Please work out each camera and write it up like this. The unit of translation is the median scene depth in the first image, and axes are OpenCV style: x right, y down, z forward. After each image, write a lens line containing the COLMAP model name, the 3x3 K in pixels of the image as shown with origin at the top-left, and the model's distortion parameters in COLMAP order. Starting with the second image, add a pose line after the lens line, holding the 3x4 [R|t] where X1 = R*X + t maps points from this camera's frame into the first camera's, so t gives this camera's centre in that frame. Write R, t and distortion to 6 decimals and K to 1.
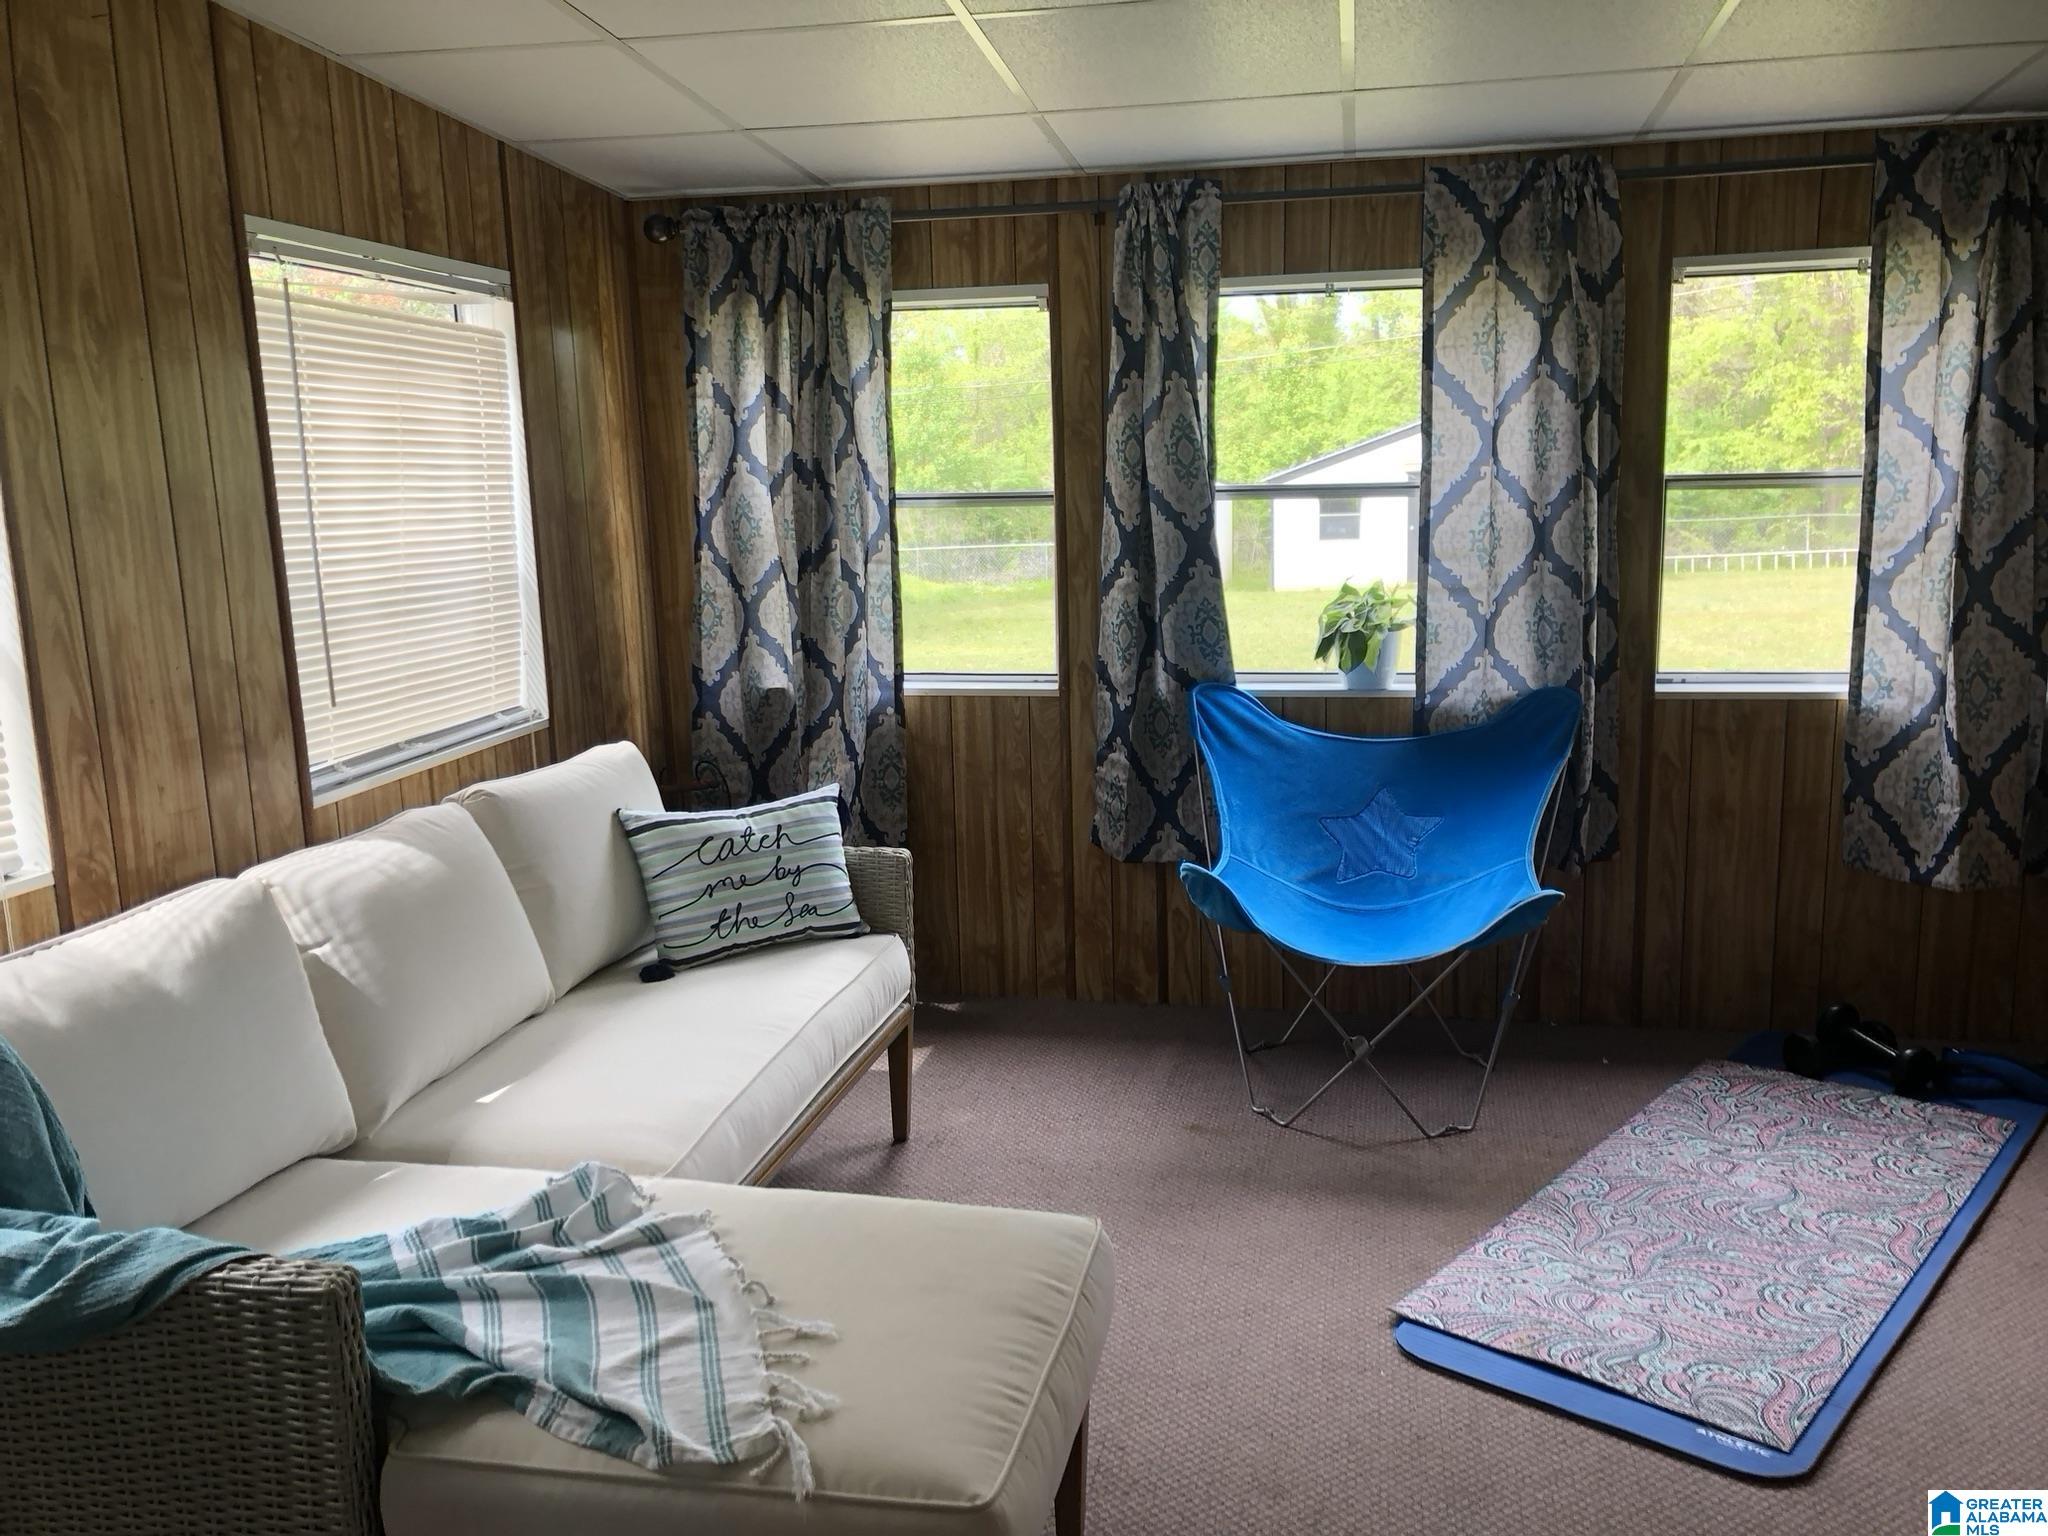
lens RADIAL K [[1657.1, 0, 1042.1], [0, 1657.1, 775.9], [0, 0, 1]] dist [-0.007249, -0.005888]
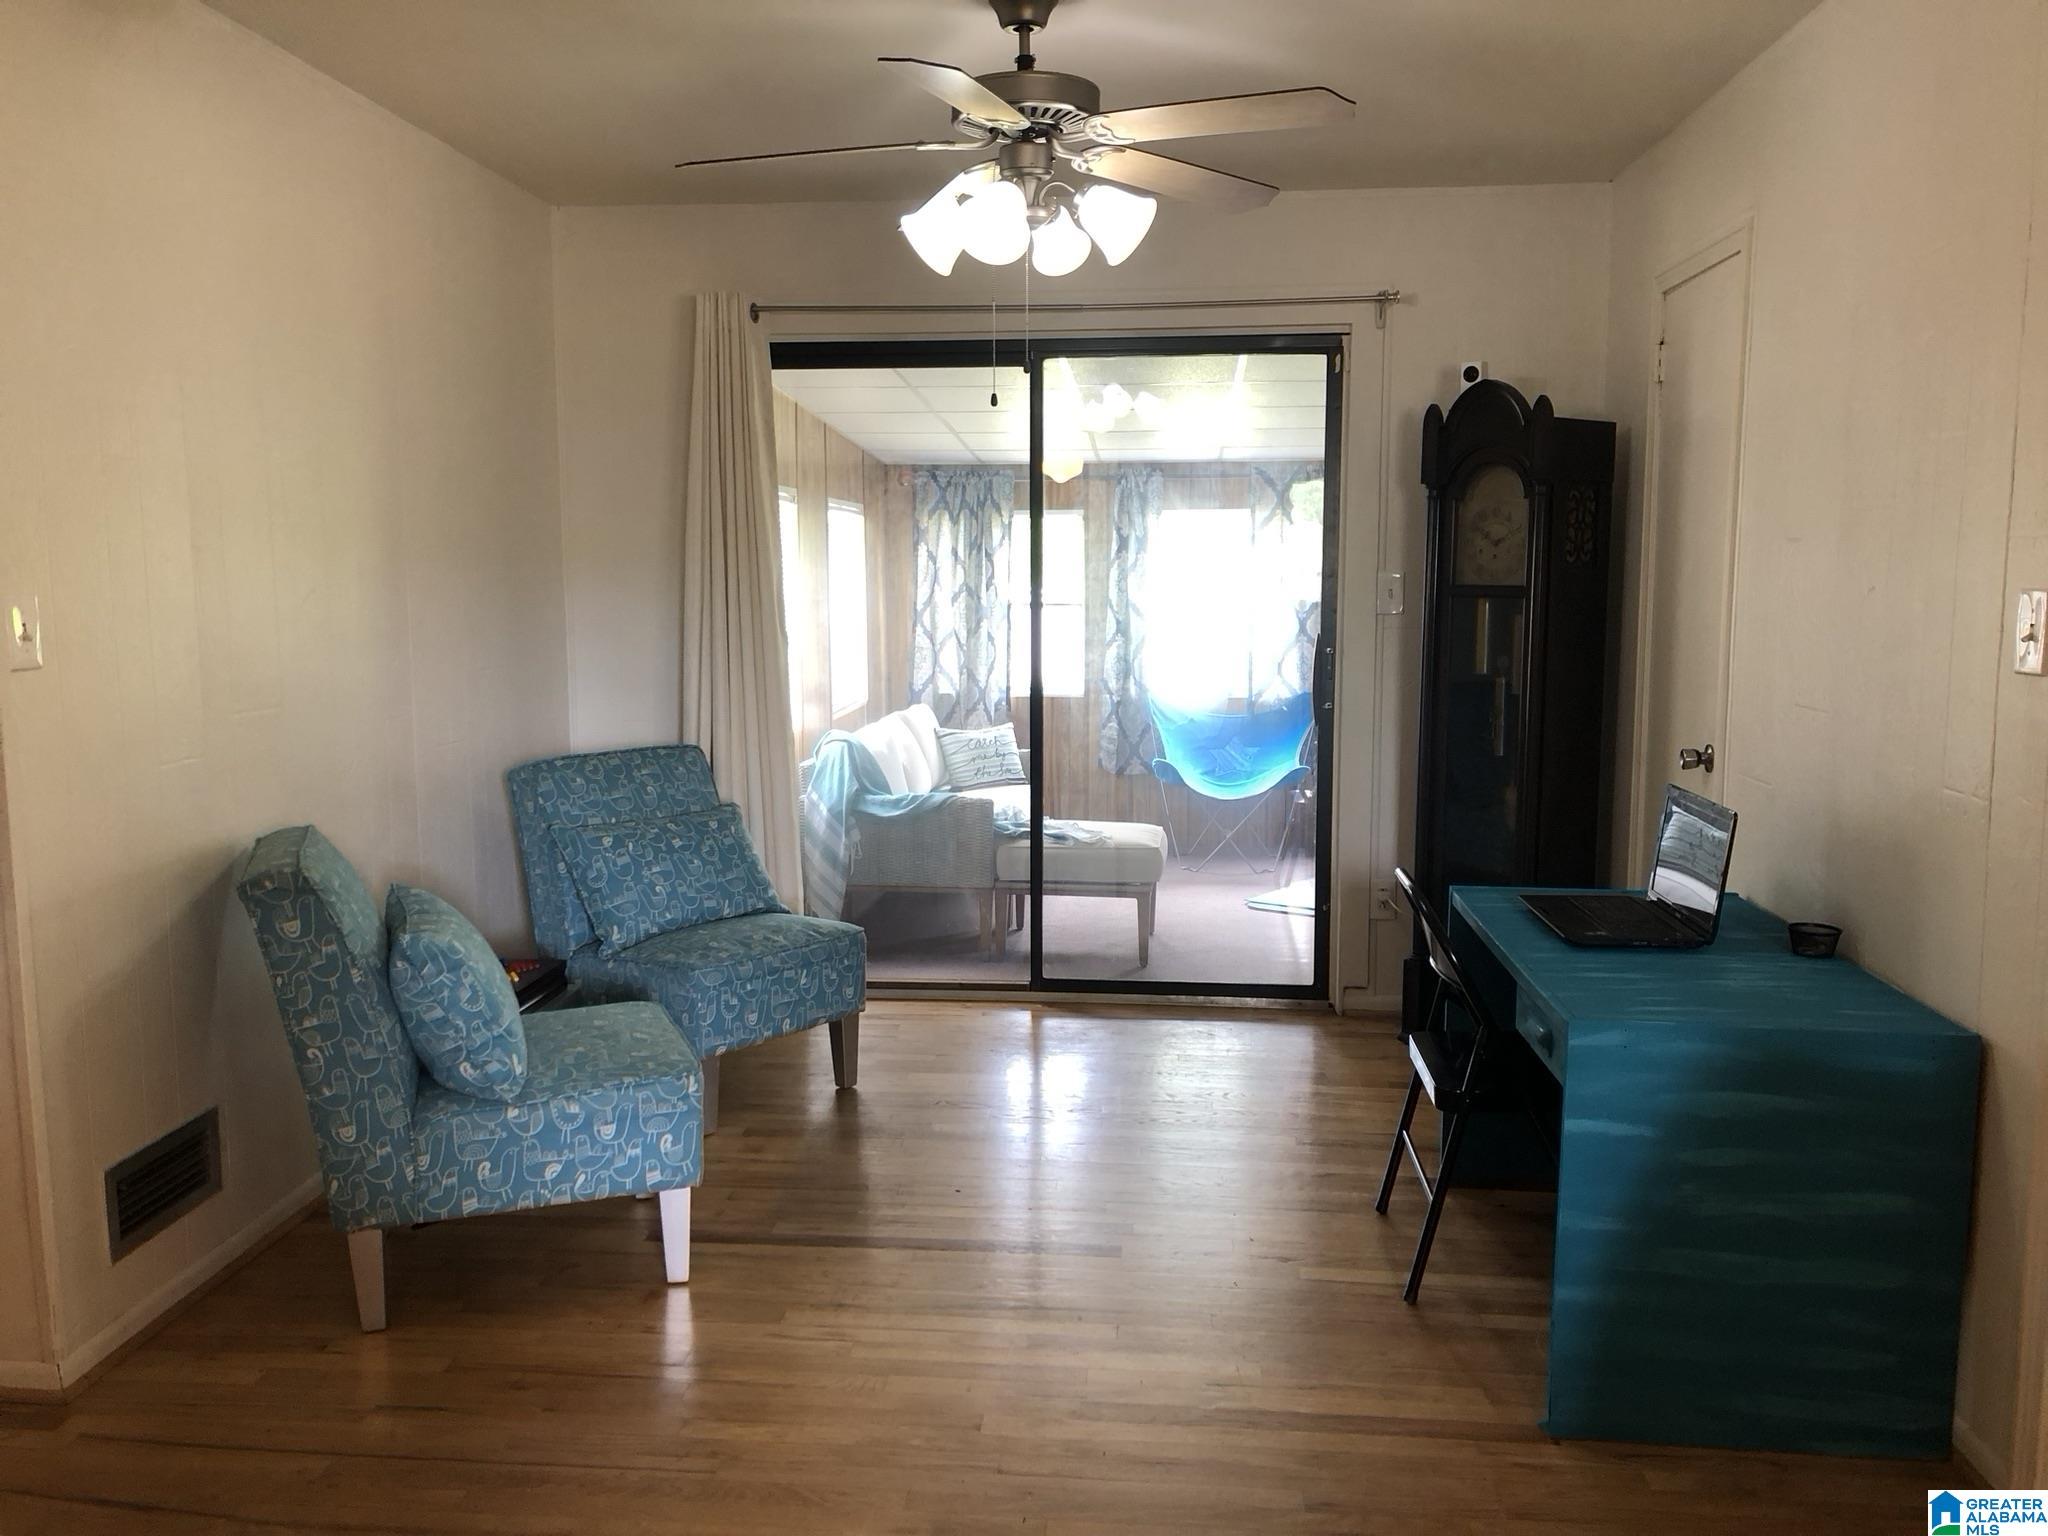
lens RADIAL K [[1657.1, 0, 1011.9], [0, 1657.1, 767.9], [0, 0, 1]] dist [-0.007249, -0.005888]
pose [[0.996343, 0.009081, 0.084964, -0.270970], [-0.003848, 0.998096, -0.061564, 0.180199], [-0.085361, 0.061012, 0.994480, -1.148028]]
